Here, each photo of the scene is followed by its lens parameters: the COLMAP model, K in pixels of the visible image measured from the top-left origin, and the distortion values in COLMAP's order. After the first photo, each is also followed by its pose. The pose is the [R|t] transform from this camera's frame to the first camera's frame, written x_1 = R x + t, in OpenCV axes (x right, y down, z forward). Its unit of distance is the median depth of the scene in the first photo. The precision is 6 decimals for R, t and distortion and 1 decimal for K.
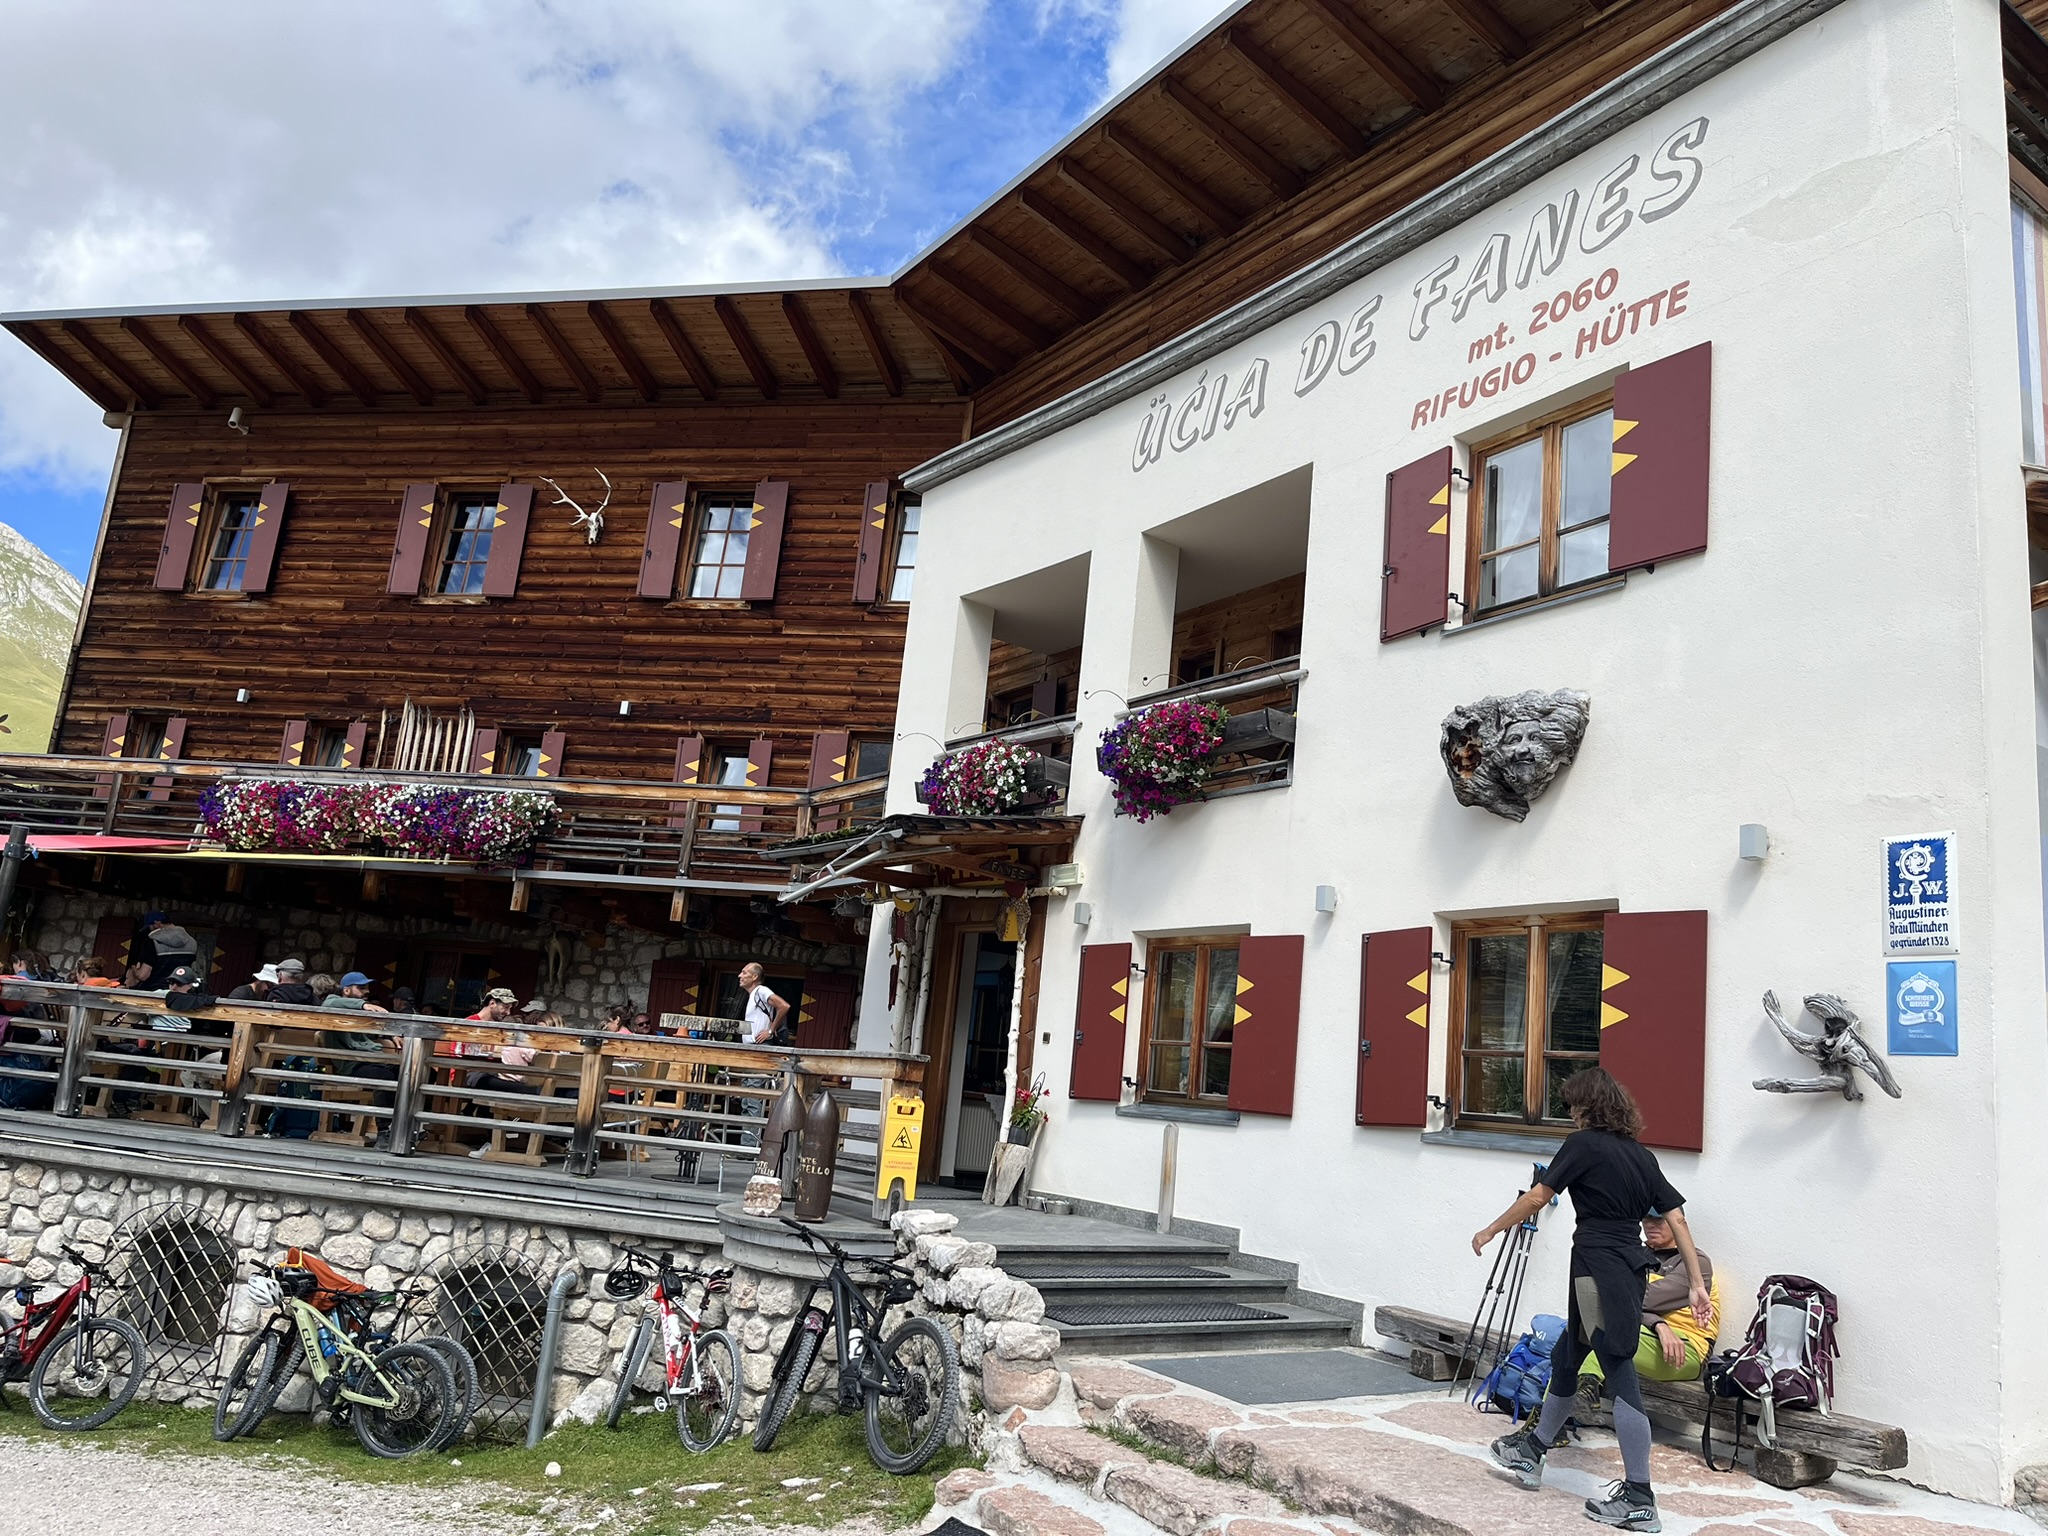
lens RADIAL K [[1551.8, 0, 1017.7], [0, 1551.8, 780.4], [0, 0, 1]] dist [0.042293, -0.047731]
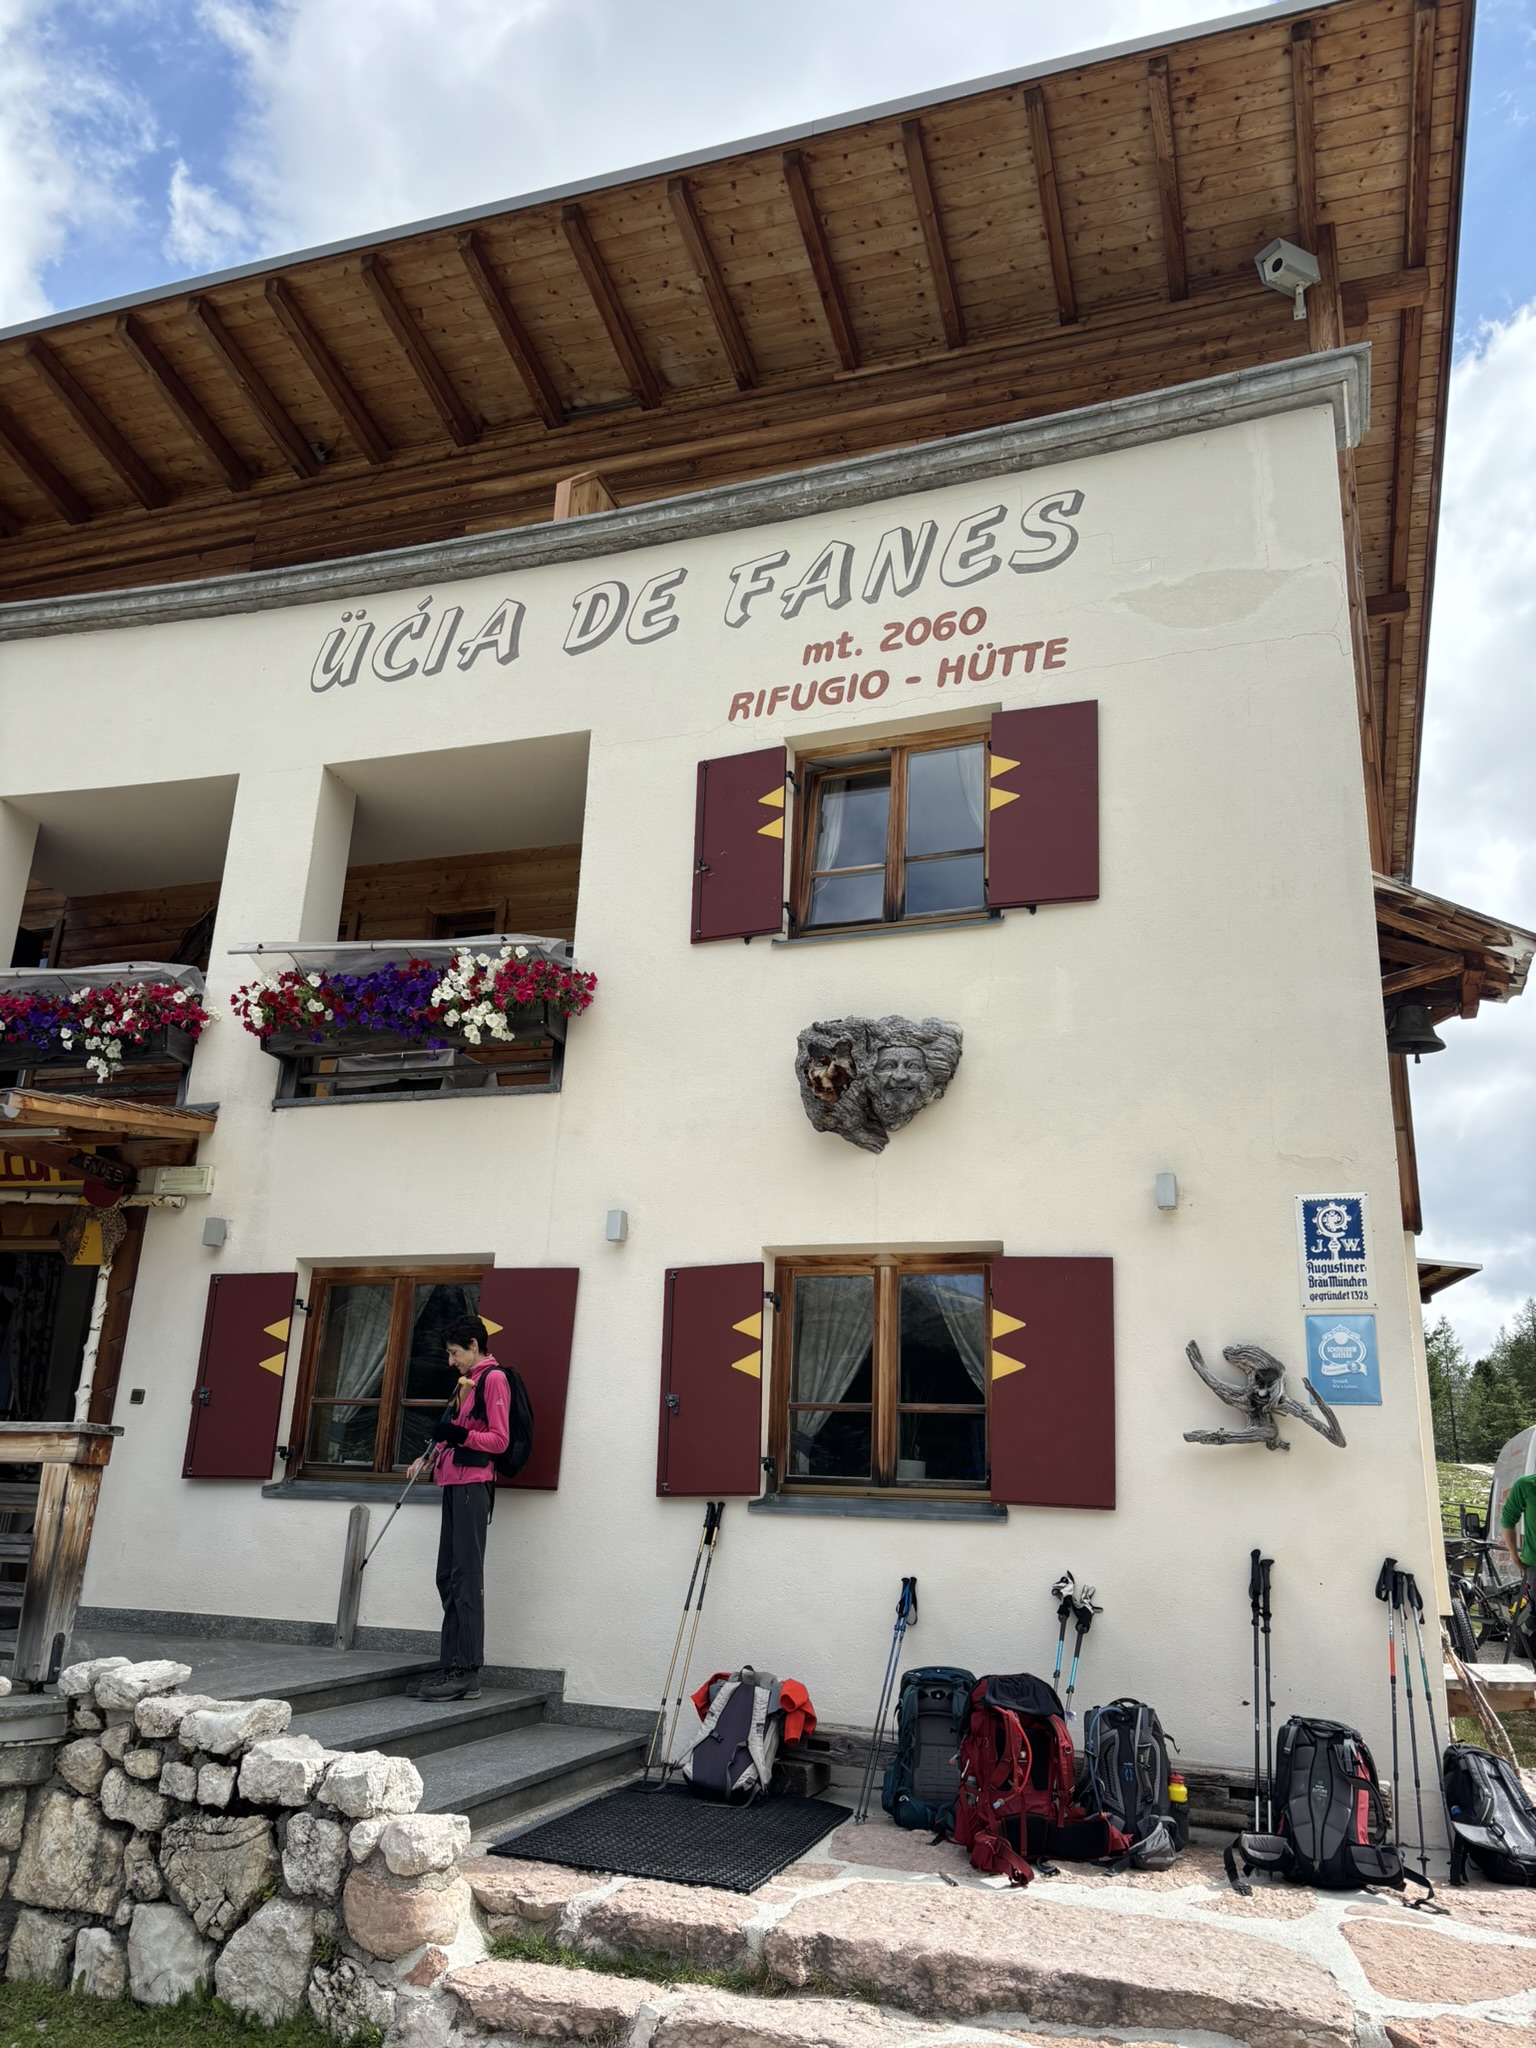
lens RADIAL K [[1547.7, 0, 773.6], [0, 1547.7, 1029.2], [0, 0, 1]] dist [0.032954, -0.036544]
pose [[0.794117, 0.125536, 0.594658, -0.215578], [-0.090831, 0.991961, -0.088112, 0.030013], [-0.600939, 0.015958, 0.799136, 0.224473]]
